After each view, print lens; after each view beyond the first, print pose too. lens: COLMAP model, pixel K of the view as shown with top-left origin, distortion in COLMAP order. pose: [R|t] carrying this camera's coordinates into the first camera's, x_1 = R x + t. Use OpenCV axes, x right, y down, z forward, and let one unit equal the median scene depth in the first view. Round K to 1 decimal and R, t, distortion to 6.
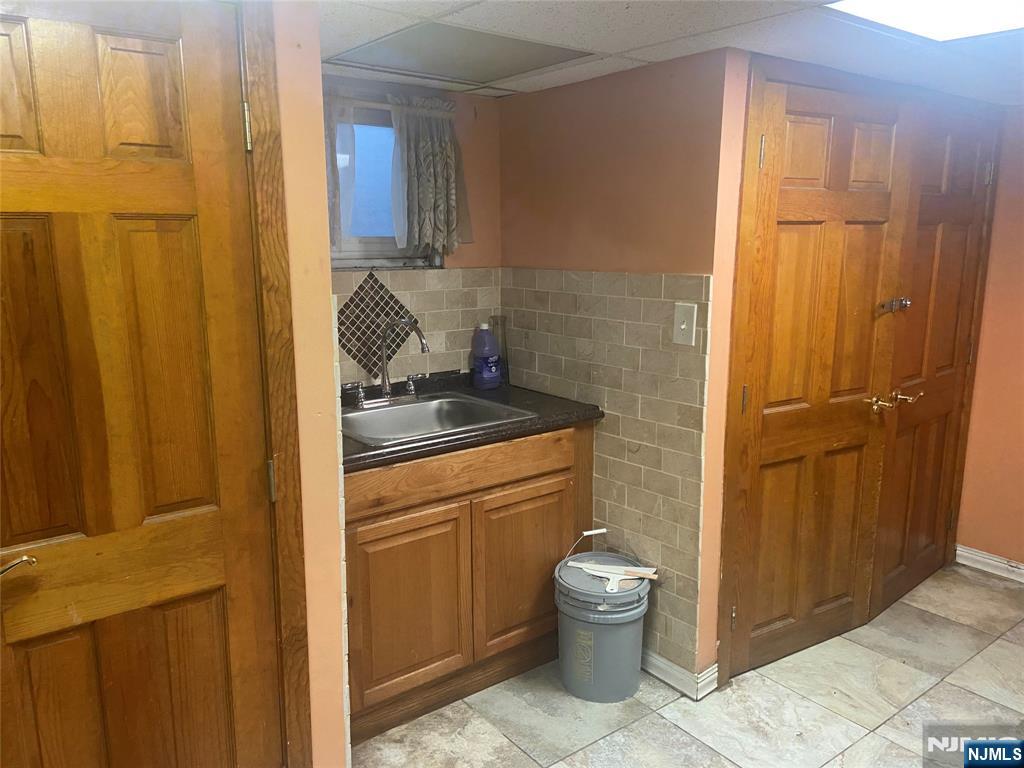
lens RADIAL K [[774.1, 0, 509.5], [0, 774.1, 379.3], [0, 0, 1]] dist [0.063622, -0.059982]
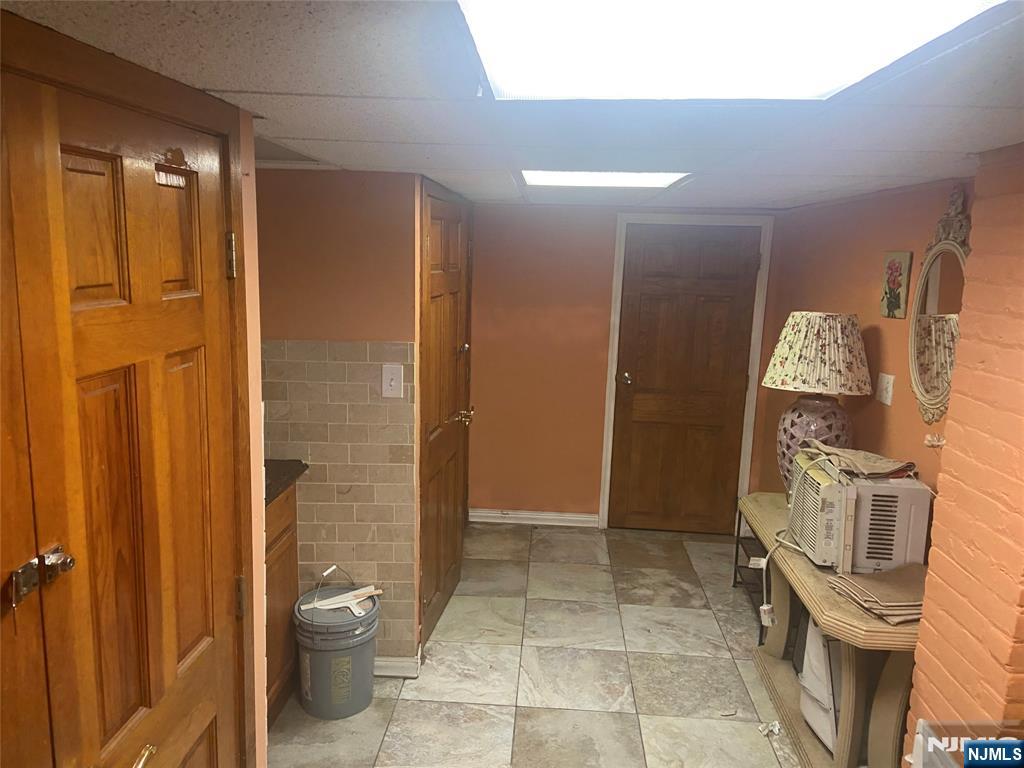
lens RADIAL K [[774.1, 0, 509.7], [0, 774.1, 383.3], [0, 0, 1]] dist [0.063622, -0.059982]
pose [[0.647341, -0.117570, 0.753079, -0.544488], [0.119853, 0.991442, 0.051758, -0.101310], [-0.752719, 0.056754, 0.655891, 0.045066]]
